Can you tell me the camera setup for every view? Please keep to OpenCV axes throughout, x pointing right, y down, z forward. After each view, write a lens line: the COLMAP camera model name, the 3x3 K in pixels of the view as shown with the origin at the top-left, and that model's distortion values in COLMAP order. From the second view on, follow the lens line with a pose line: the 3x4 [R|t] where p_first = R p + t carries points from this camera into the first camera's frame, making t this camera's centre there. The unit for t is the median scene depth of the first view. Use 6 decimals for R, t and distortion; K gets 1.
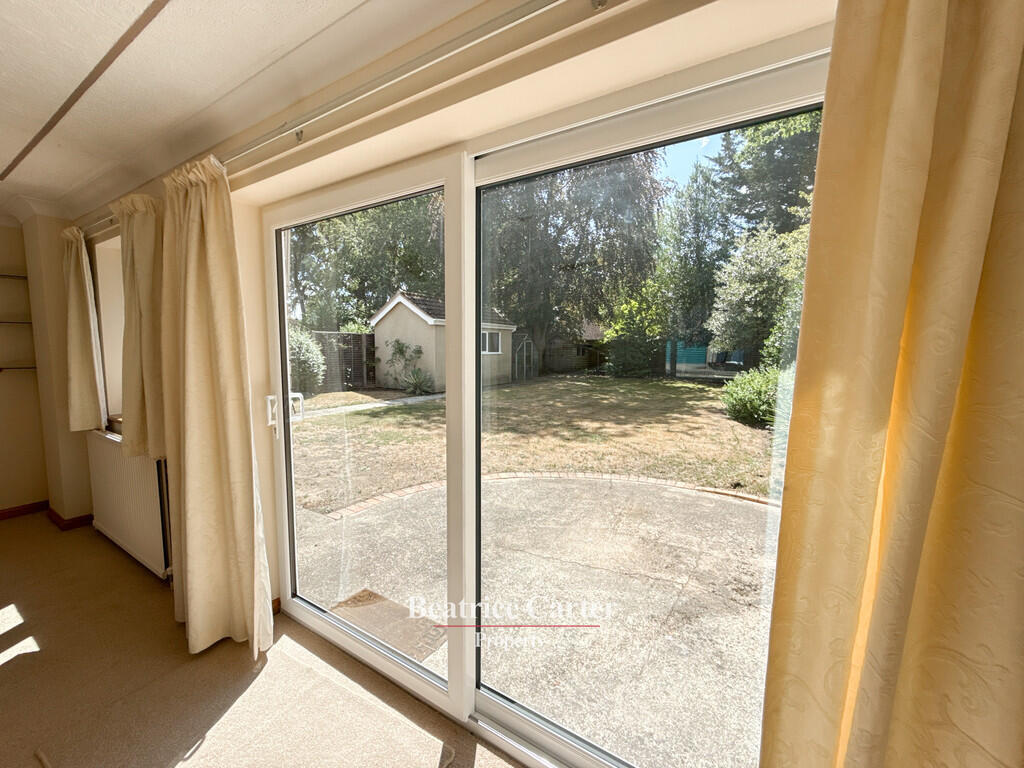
lens RADIAL K [[405.1, 0, 512.0], [0, 405.1, 384.0], [0, 0, 1]] dist [0.001355, 0.000267]
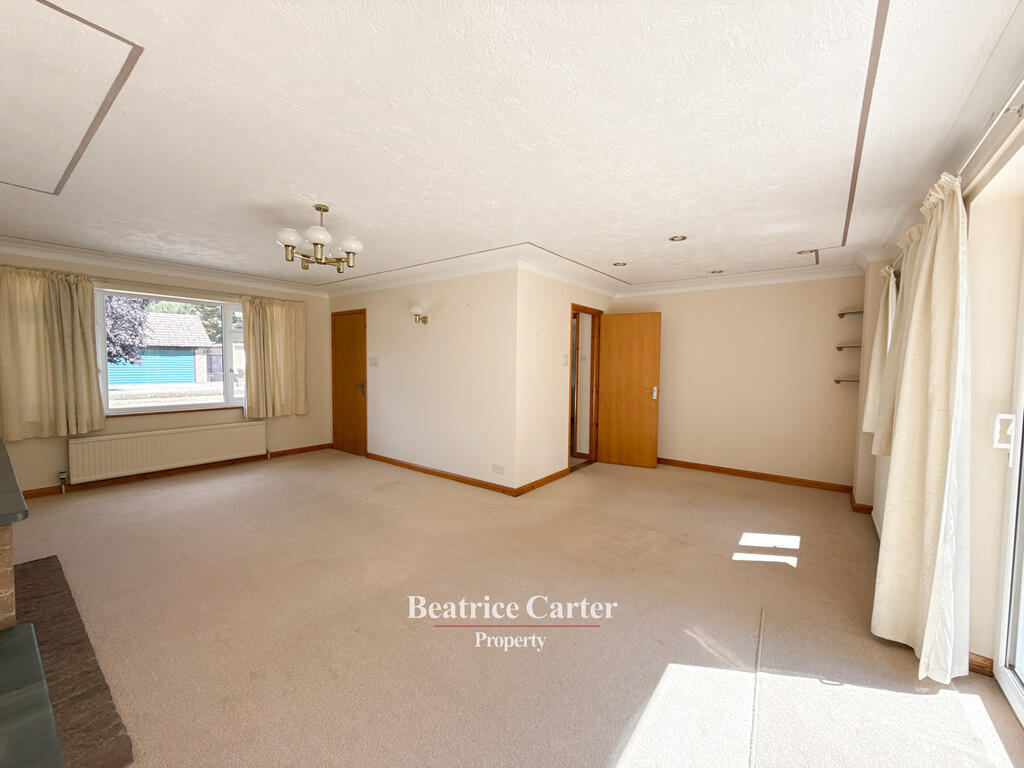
lens RADIAL K [[405.1, 0, 512.0], [0, 405.1, 384.0], [0, 0, 1]] dist [0.001355, 0.000267]
pose [[-0.090912, 0.042371, -0.994957, 0.362491], [-0.107504, 0.992838, 0.052104, 0.034005], [0.990039, 0.111699, -0.085706, 0.039619]]
